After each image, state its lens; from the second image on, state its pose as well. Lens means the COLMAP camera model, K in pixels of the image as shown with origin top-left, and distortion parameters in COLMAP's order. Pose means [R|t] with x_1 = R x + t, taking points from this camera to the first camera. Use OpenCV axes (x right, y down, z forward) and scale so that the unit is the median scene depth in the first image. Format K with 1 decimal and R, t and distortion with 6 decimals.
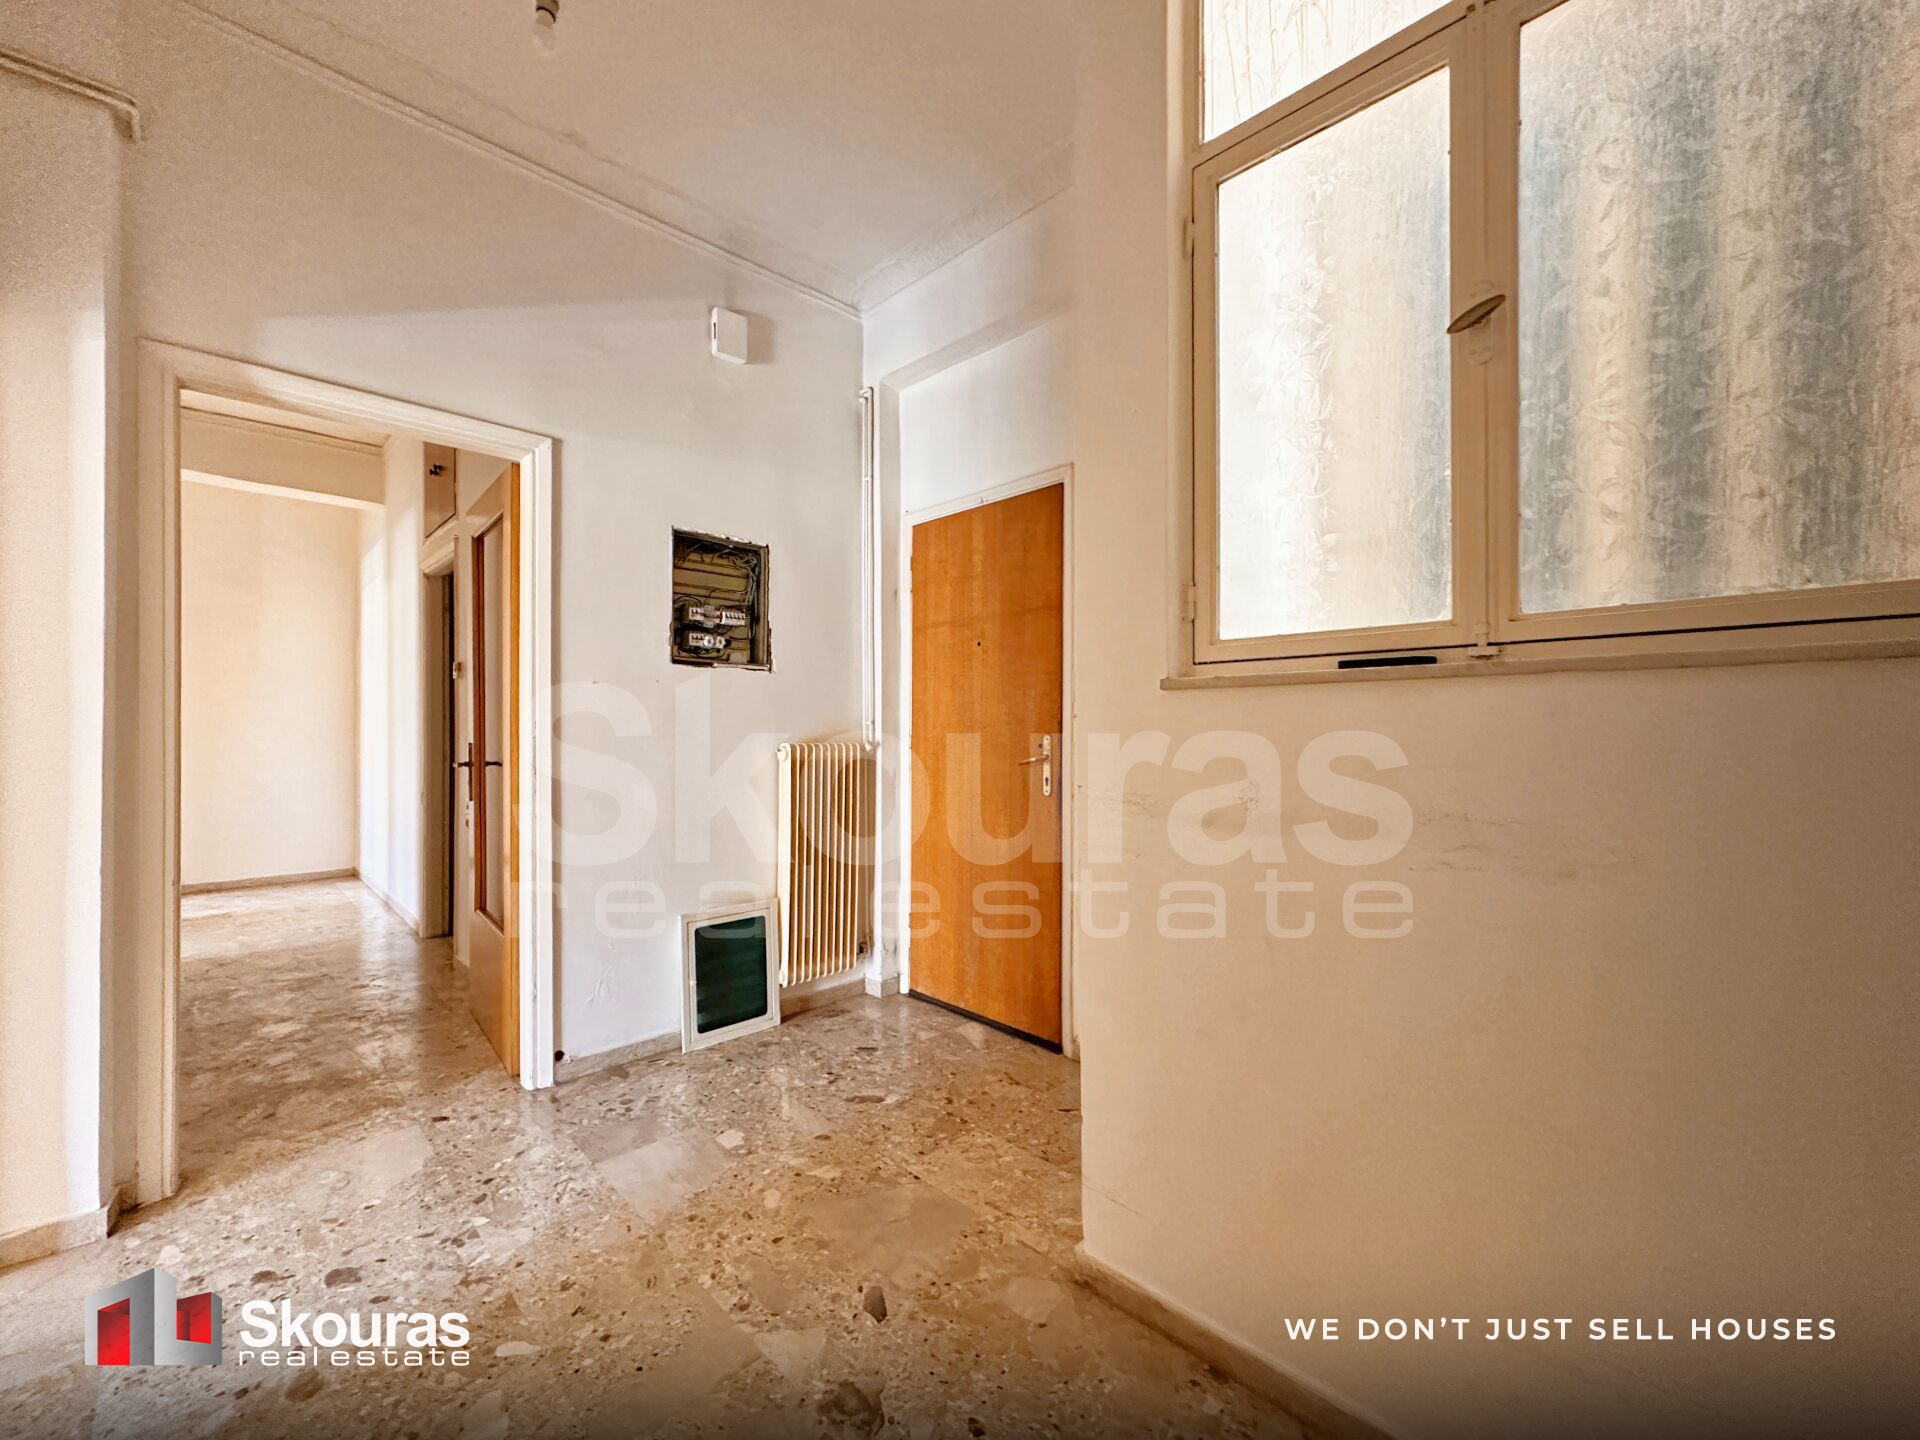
lens RADIAL K [[774.9, 0, 965.0], [0, 774.9, 730.0], [0, 0, 1]] dist [-0.004156, 0.001004]
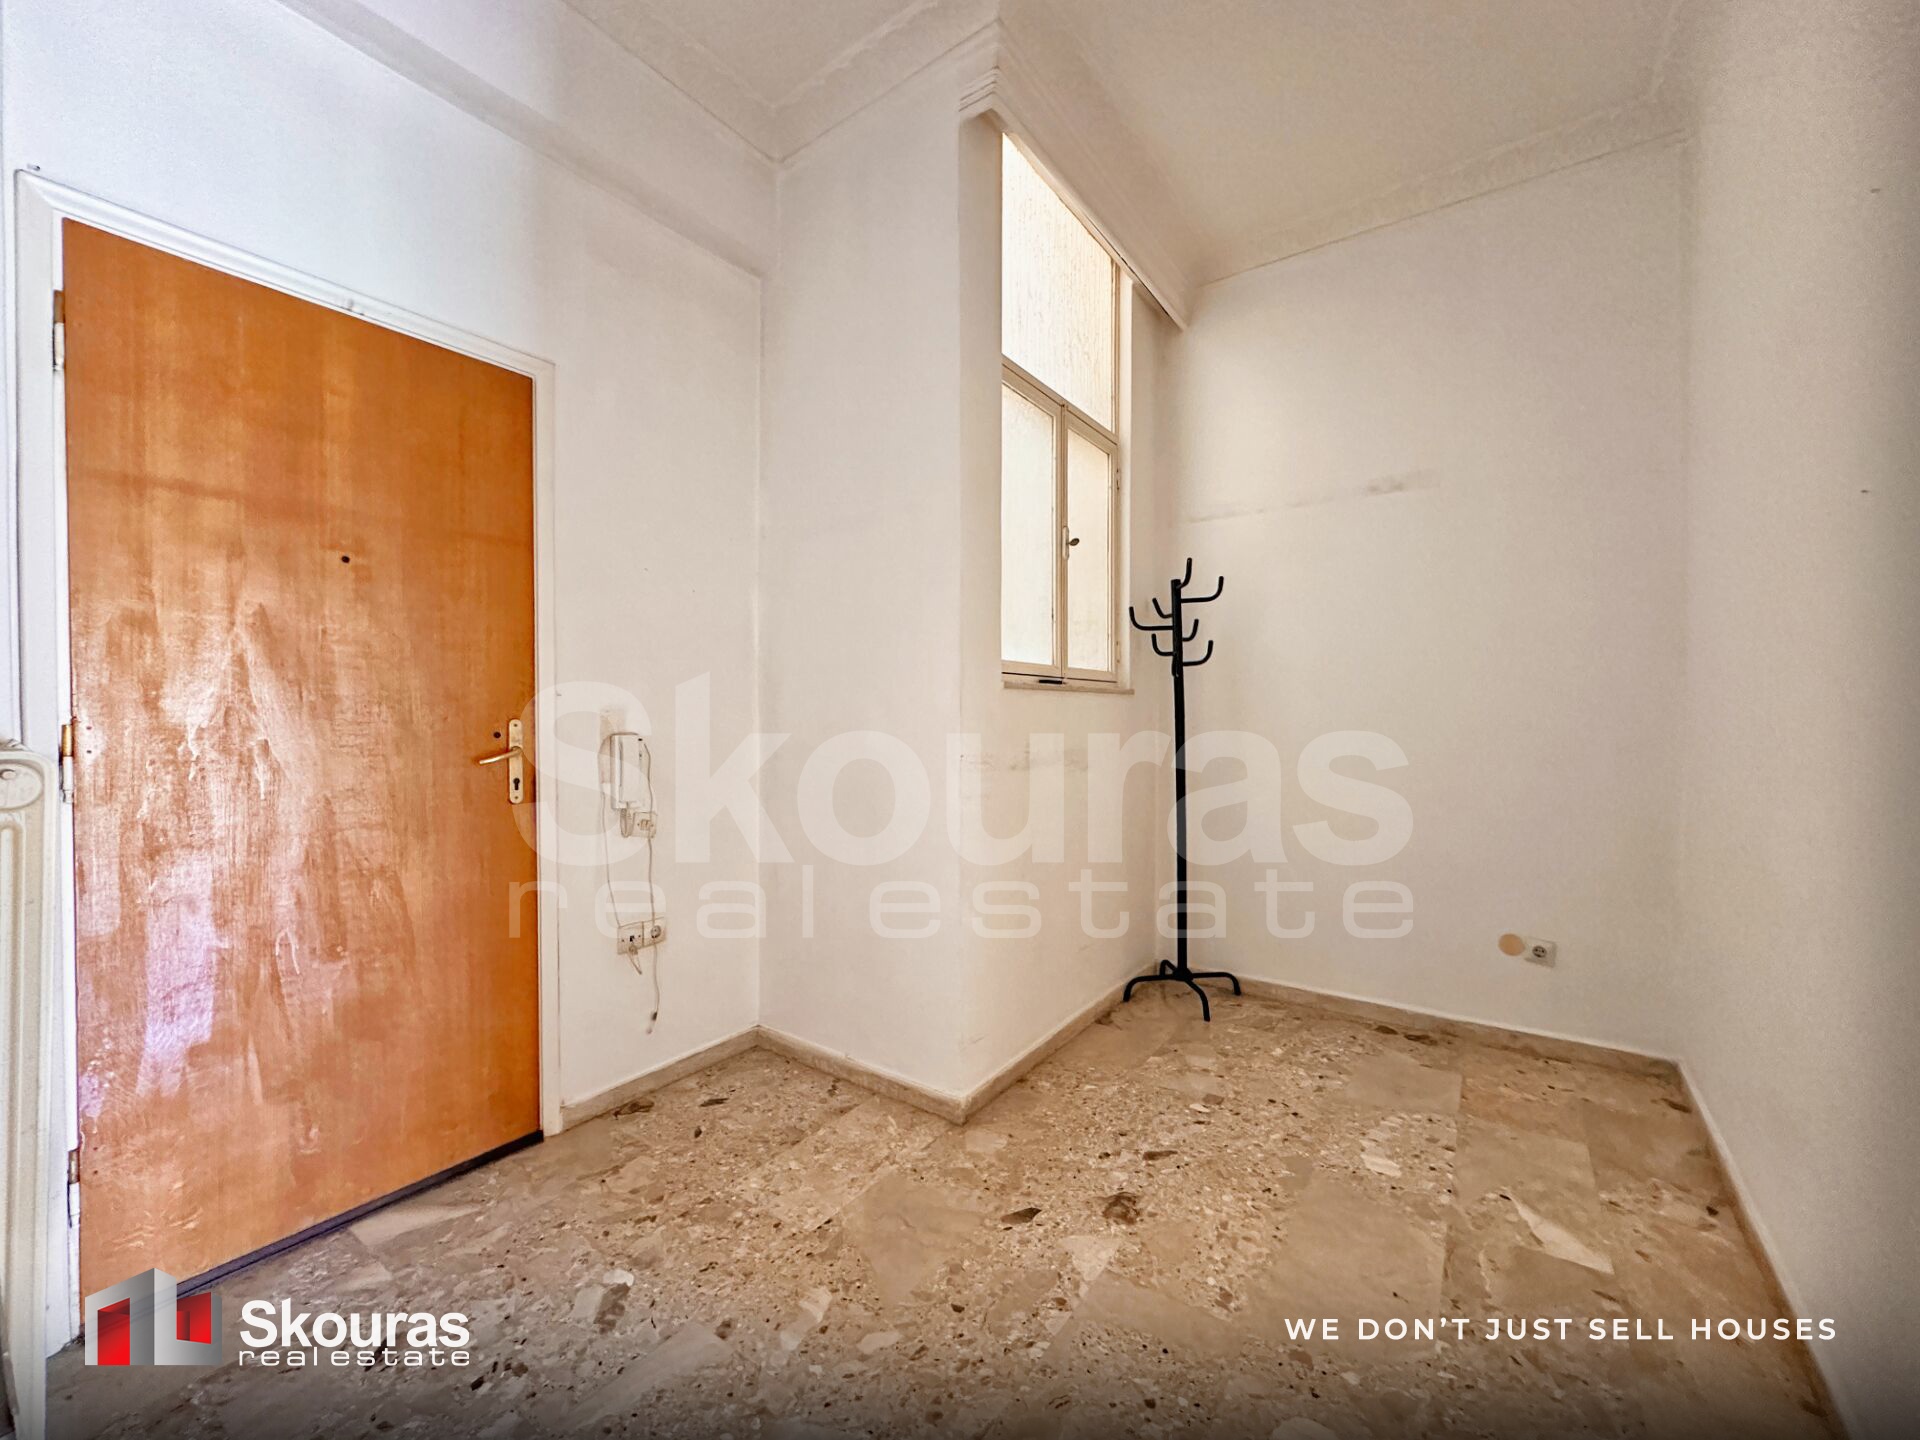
lens RADIAL K [[774.9, 0, 955.7], [0, 774.9, 729.8], [0, 0, 1]] dist [-0.004156, 0.001004]
pose [[-0.178870, -0.019909, 0.983671, -0.917510], [-0.000882, 0.999798, 0.020075, 0.001570], [-0.983872, 0.002723, -0.178852, 0.987069]]
